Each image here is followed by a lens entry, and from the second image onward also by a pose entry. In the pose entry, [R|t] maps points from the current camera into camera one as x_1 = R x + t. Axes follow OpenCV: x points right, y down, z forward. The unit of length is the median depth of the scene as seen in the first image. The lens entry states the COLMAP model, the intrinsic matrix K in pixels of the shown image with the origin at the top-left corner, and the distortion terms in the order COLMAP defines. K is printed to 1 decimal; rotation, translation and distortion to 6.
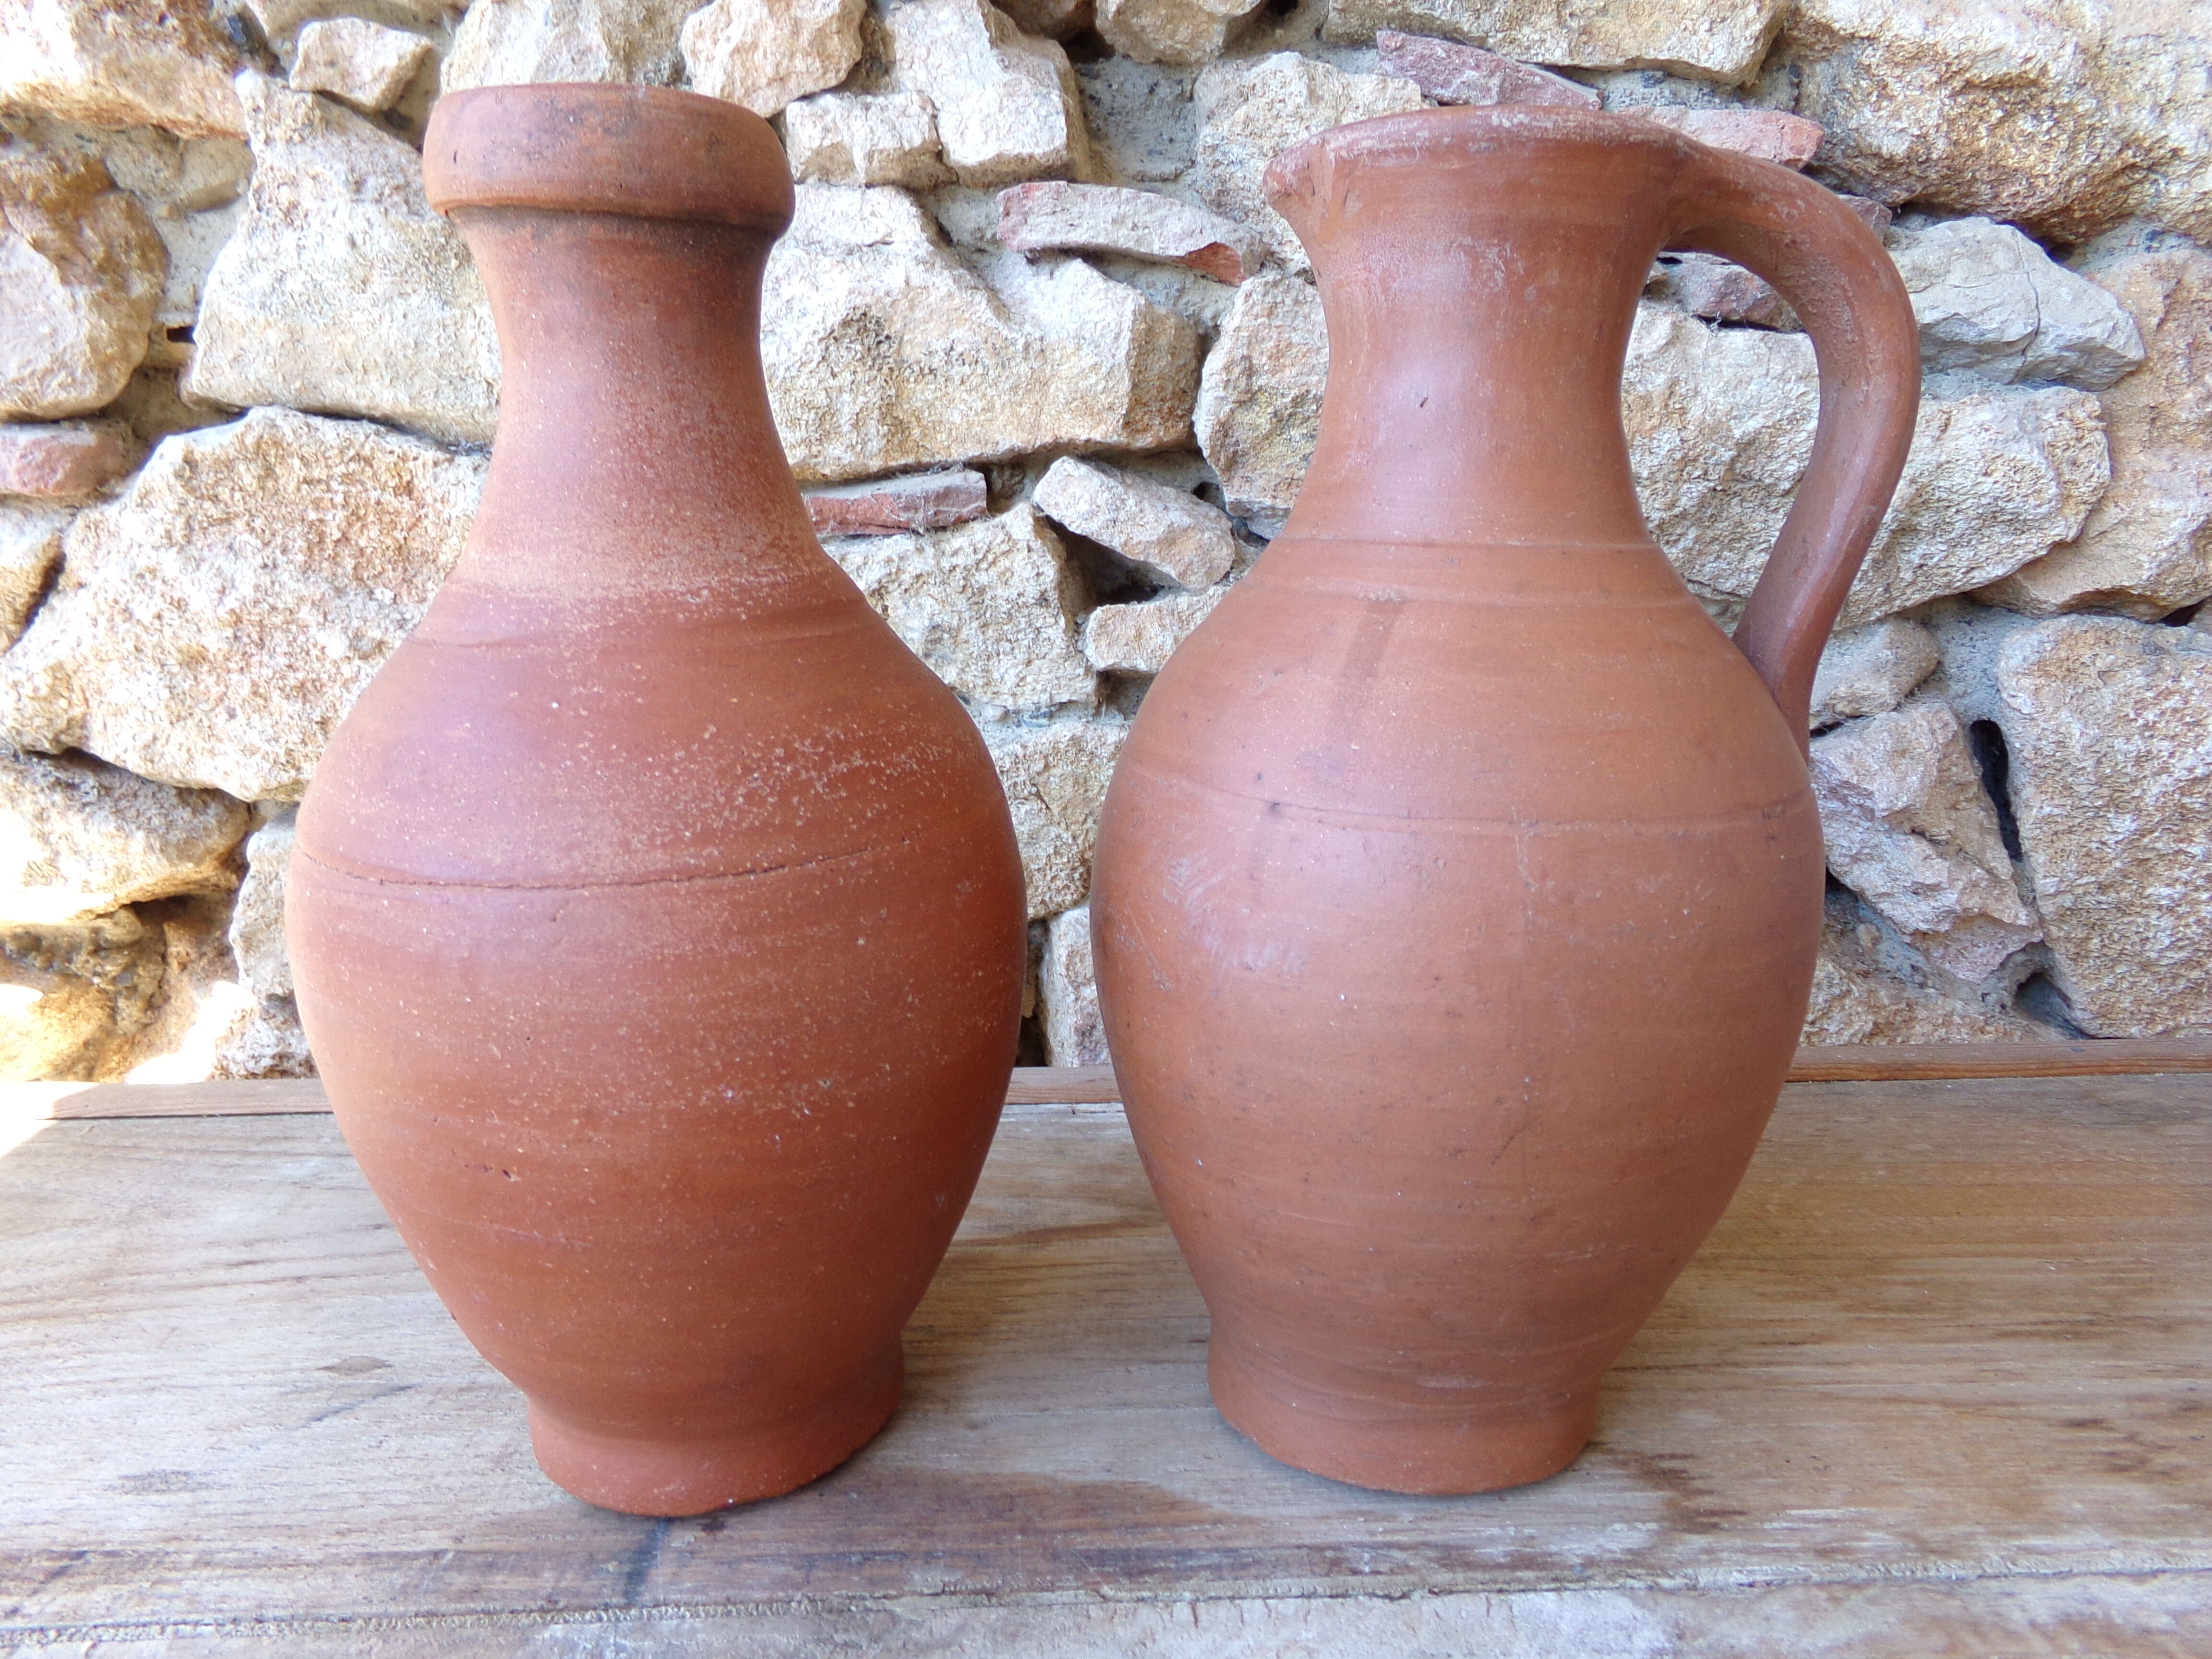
lens RADIAL K [[1500.1, 0, 1112.0], [0, 1500.1, 825.1], [0, 0, 1]] dist [-0.003413, 0.021238]
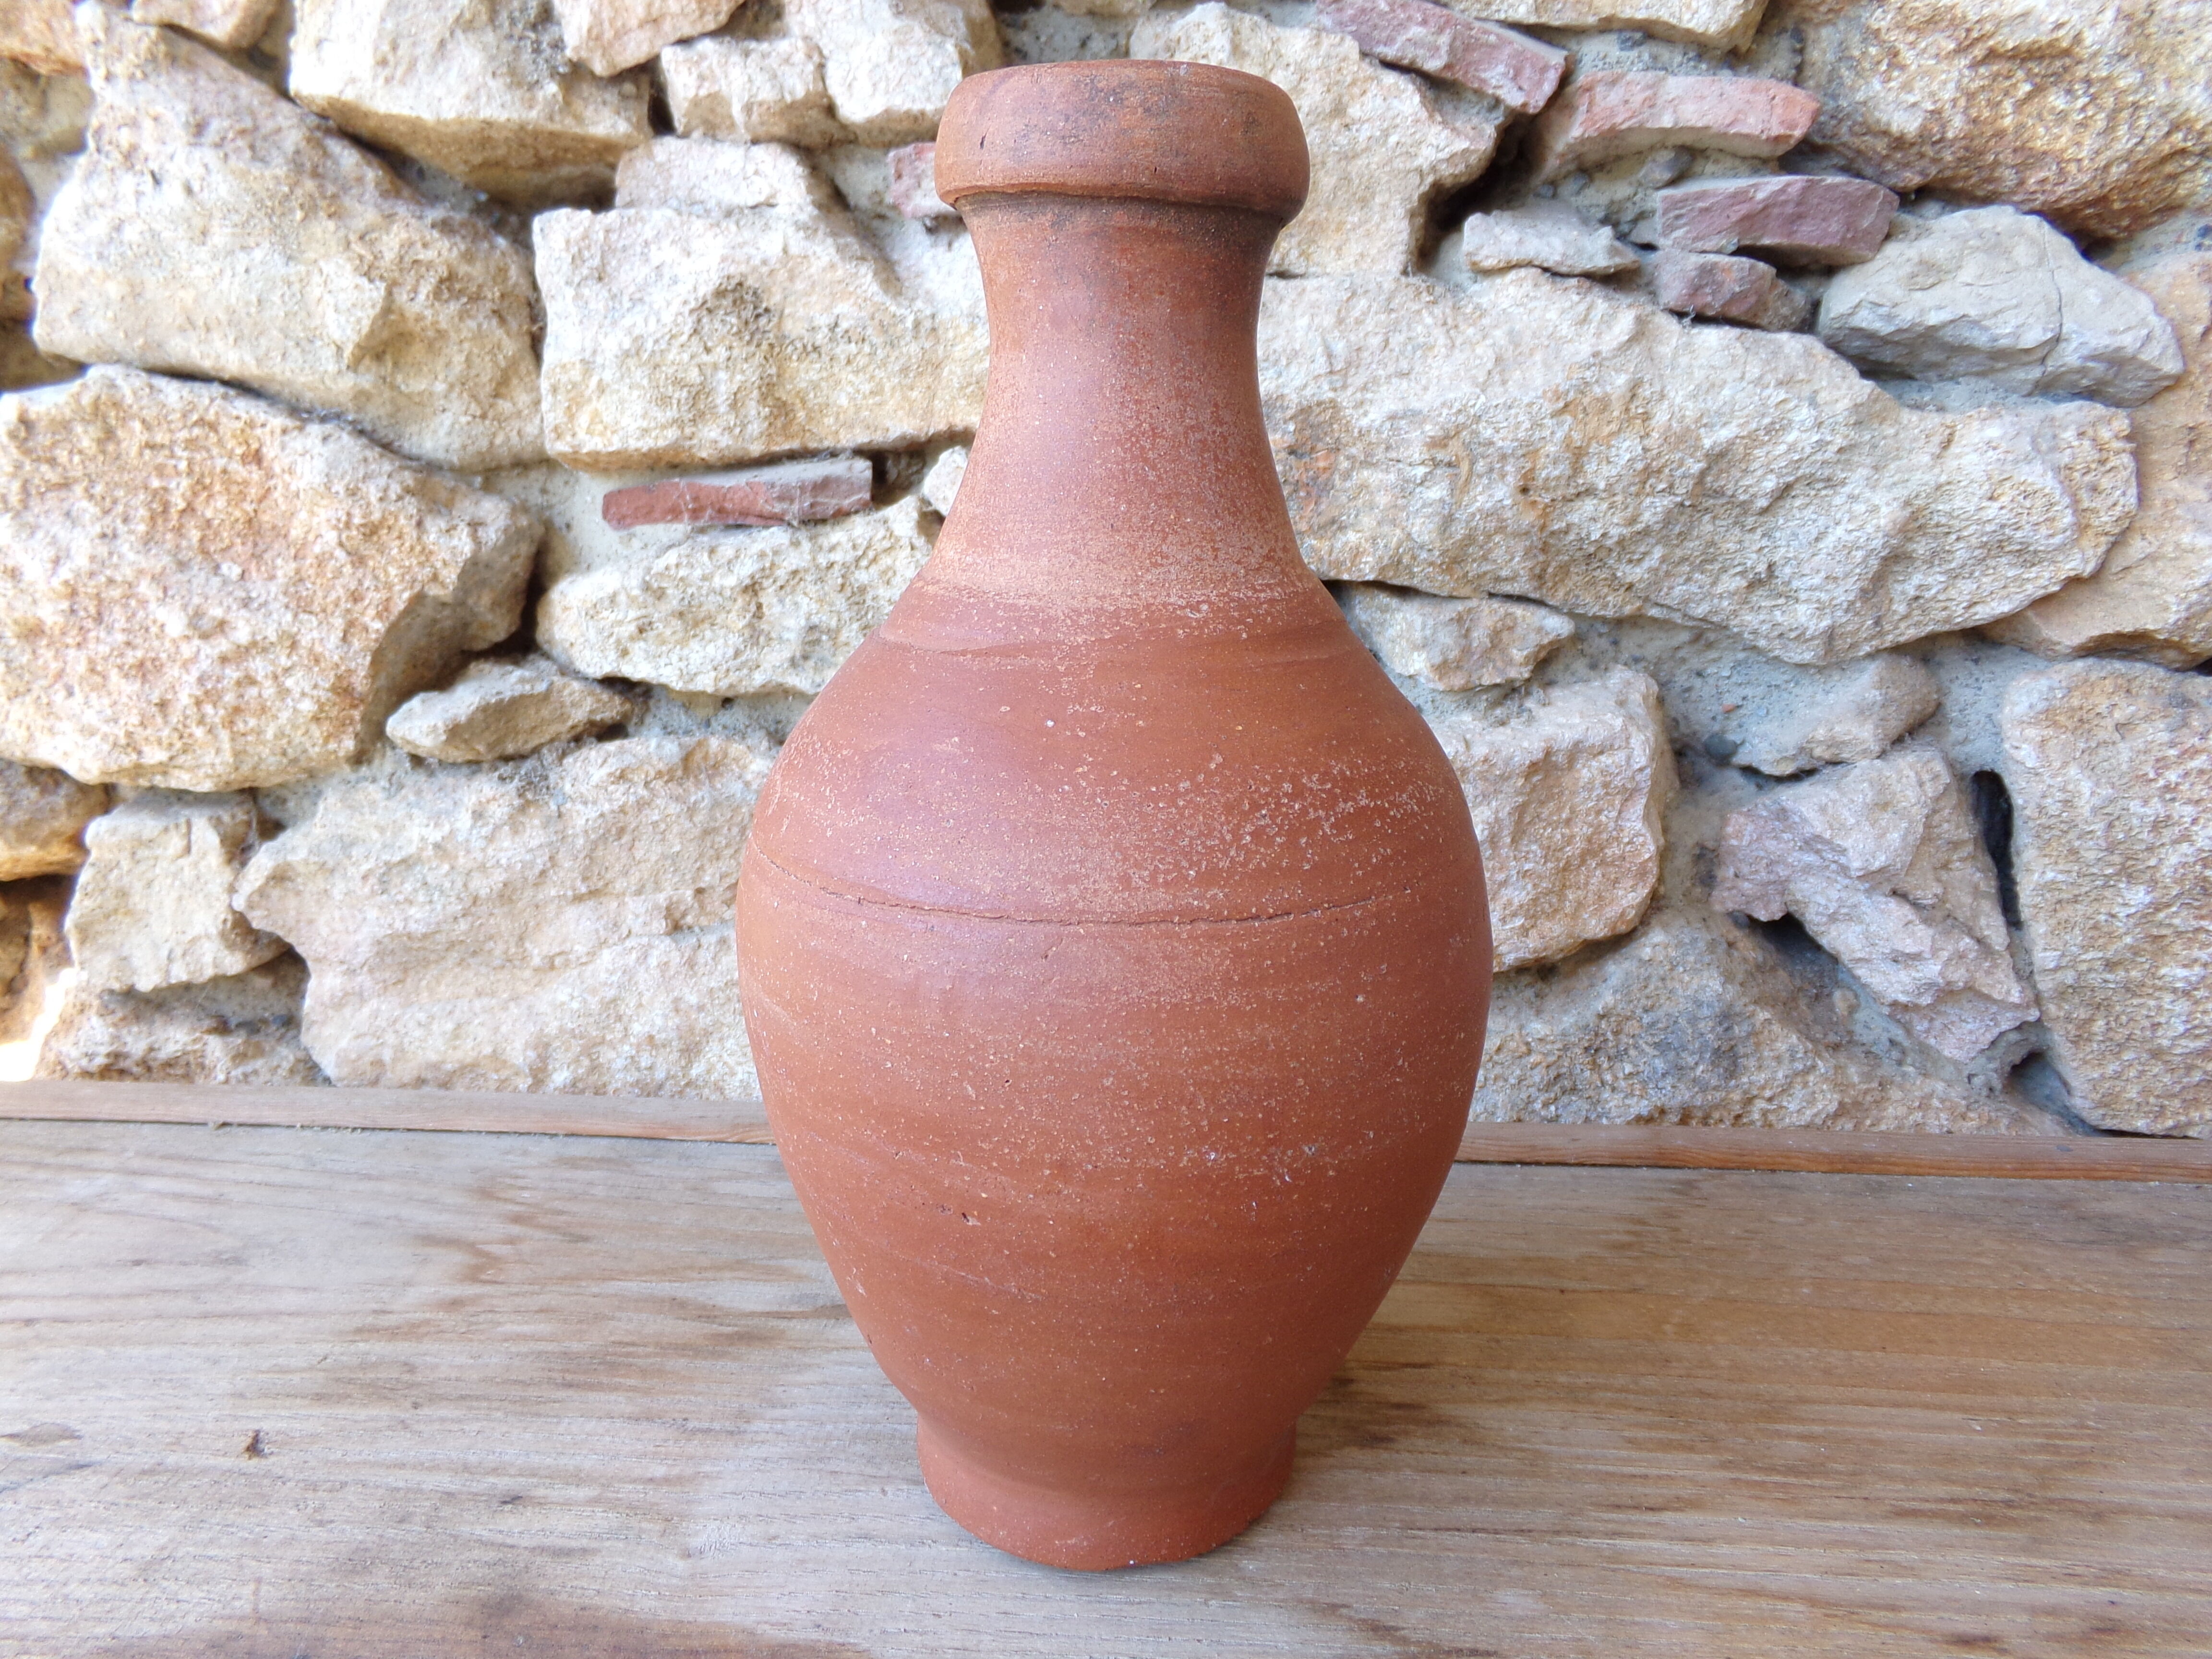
lens RADIAL K [[1501.6, 0, 1106.0], [0, 1501.6, 829.5], [0, 0, 1]] dist [0.012861, 0.003286]
pose [[0.998010, 0.043059, -0.046070, 0.110852], [-0.042237, 0.998933, 0.018684, -0.033154], [0.046825, -0.016701, 0.998763, 0.083943]]
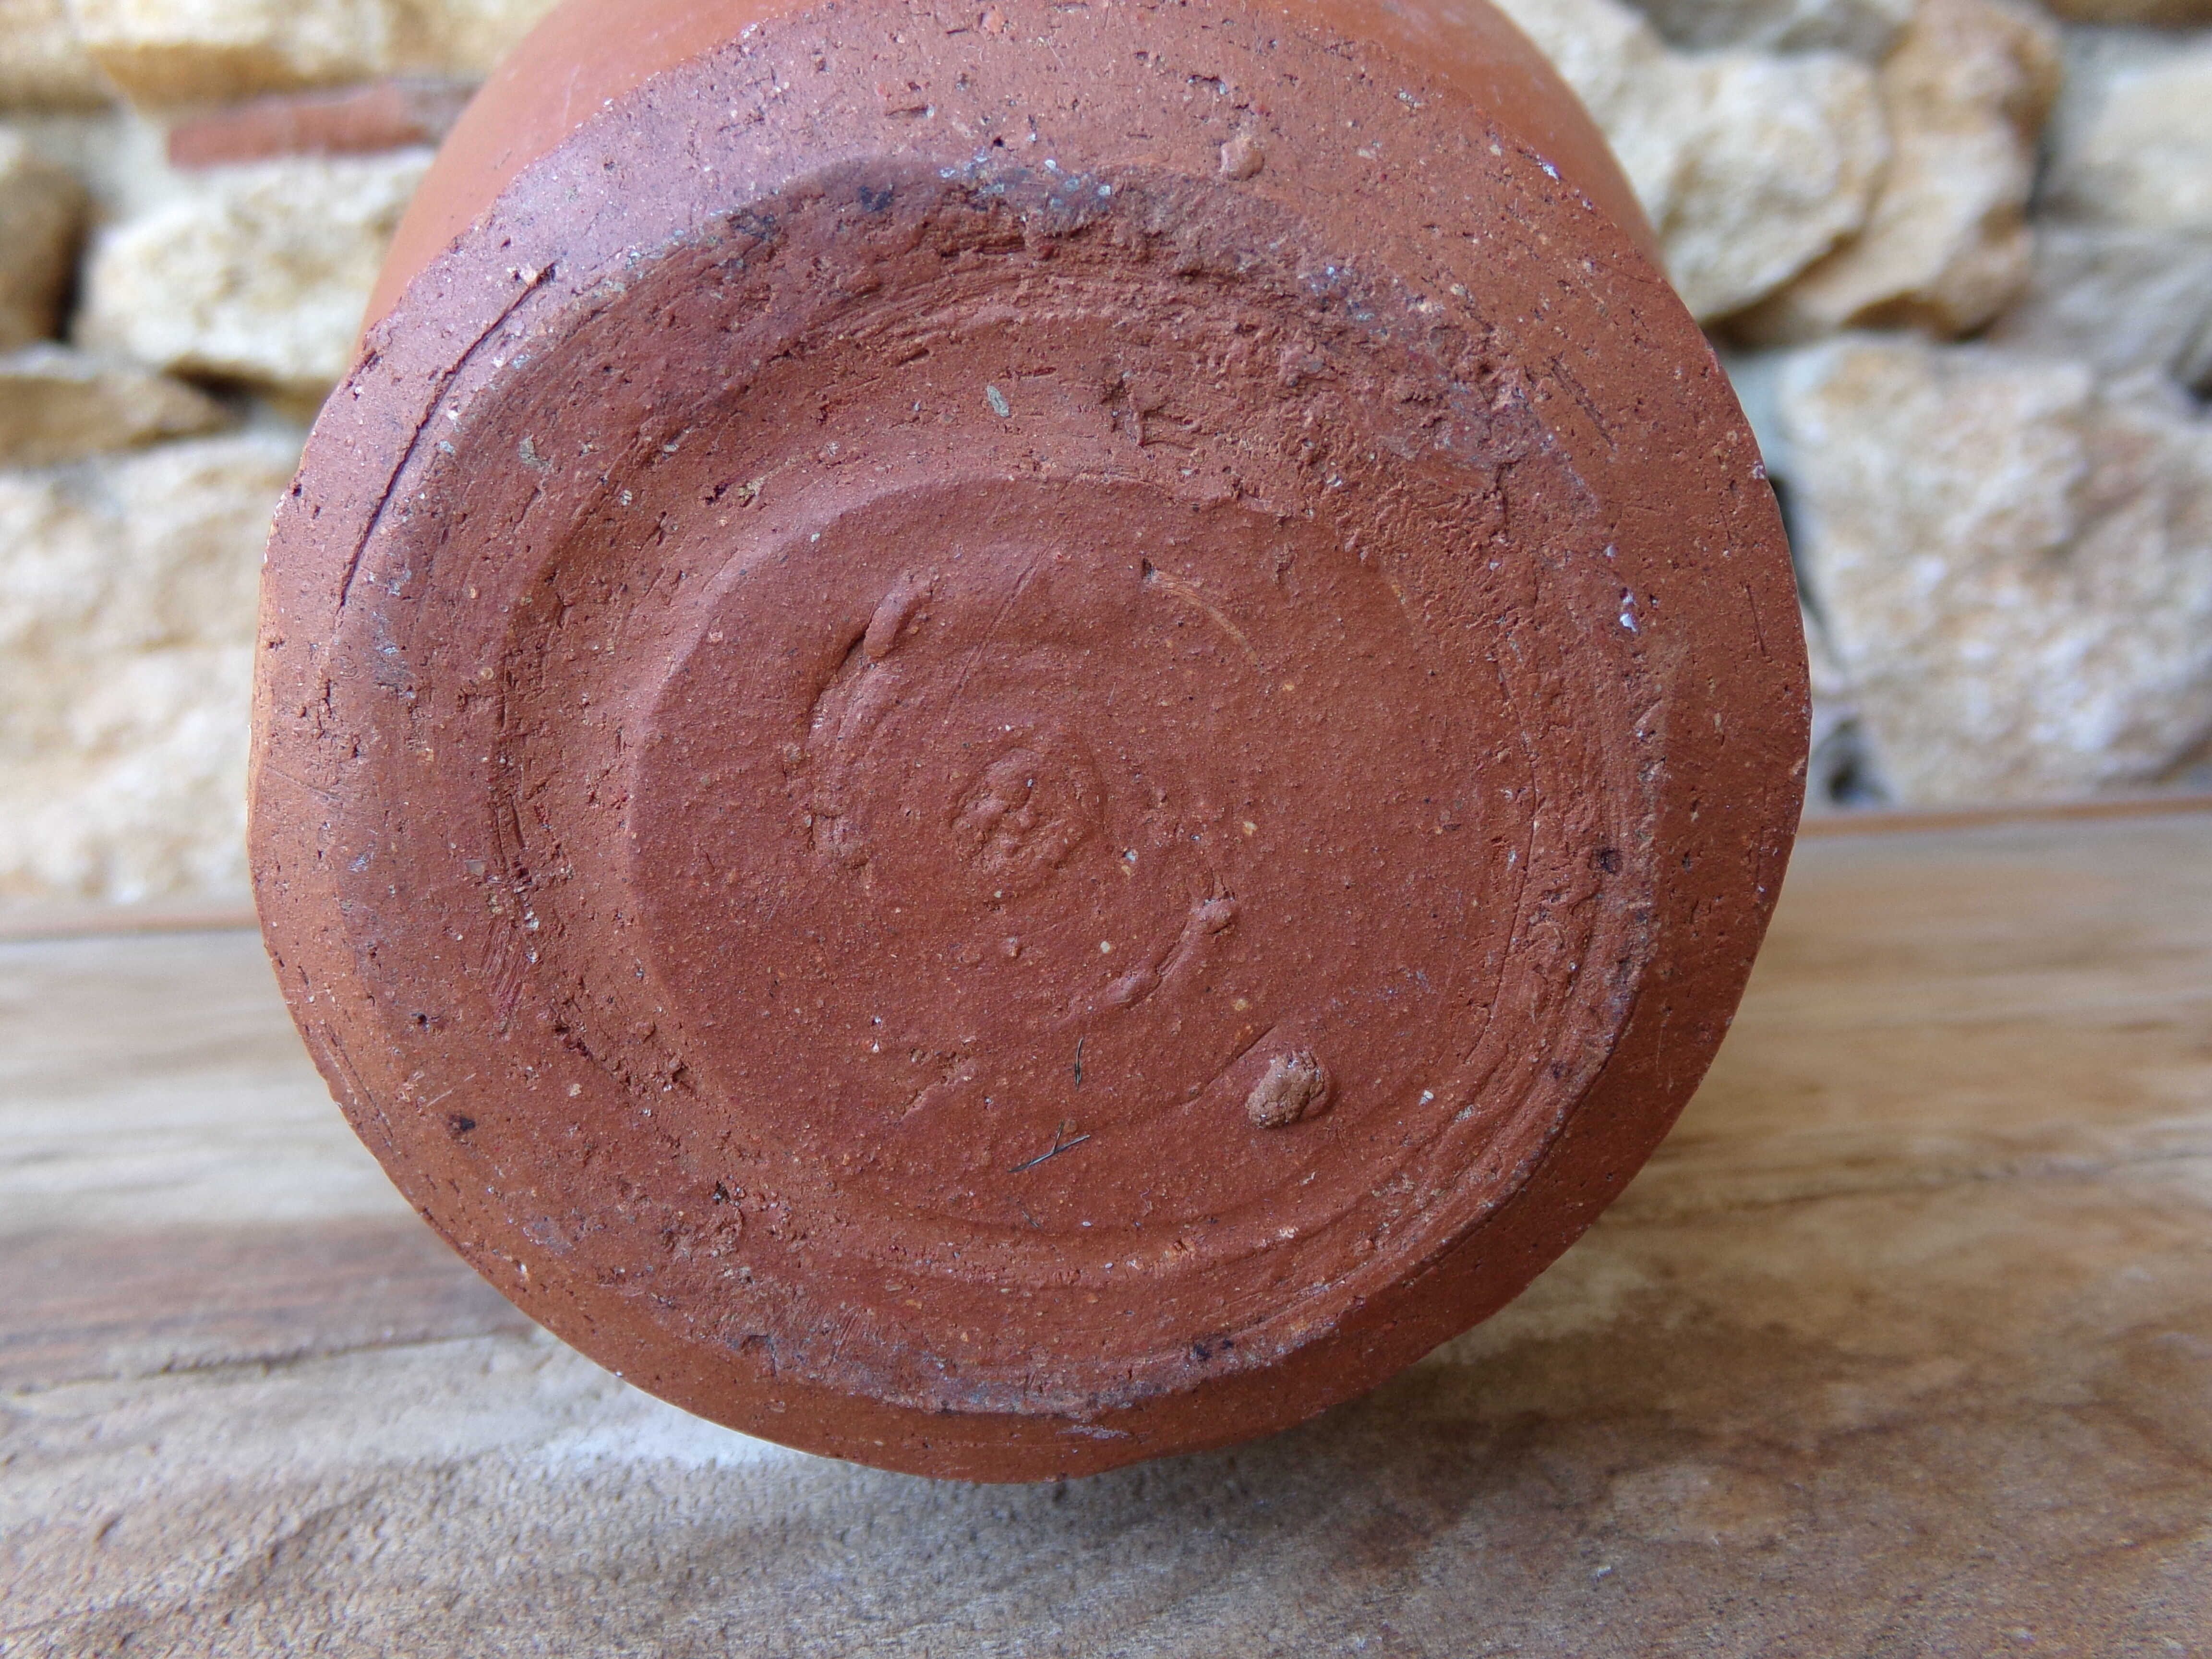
lens RADIAL K [[1501.6, 0, 1106.0], [0, 1501.6, 829.5], [0, 0, 1]] dist [0.012861, 0.003286]
pose [[0.983680, -0.034550, 0.176576, 0.046926], [0.054774, 0.992313, -0.110972, 0.234110], [-0.171384, 0.118832, 0.978011, 0.265110]]
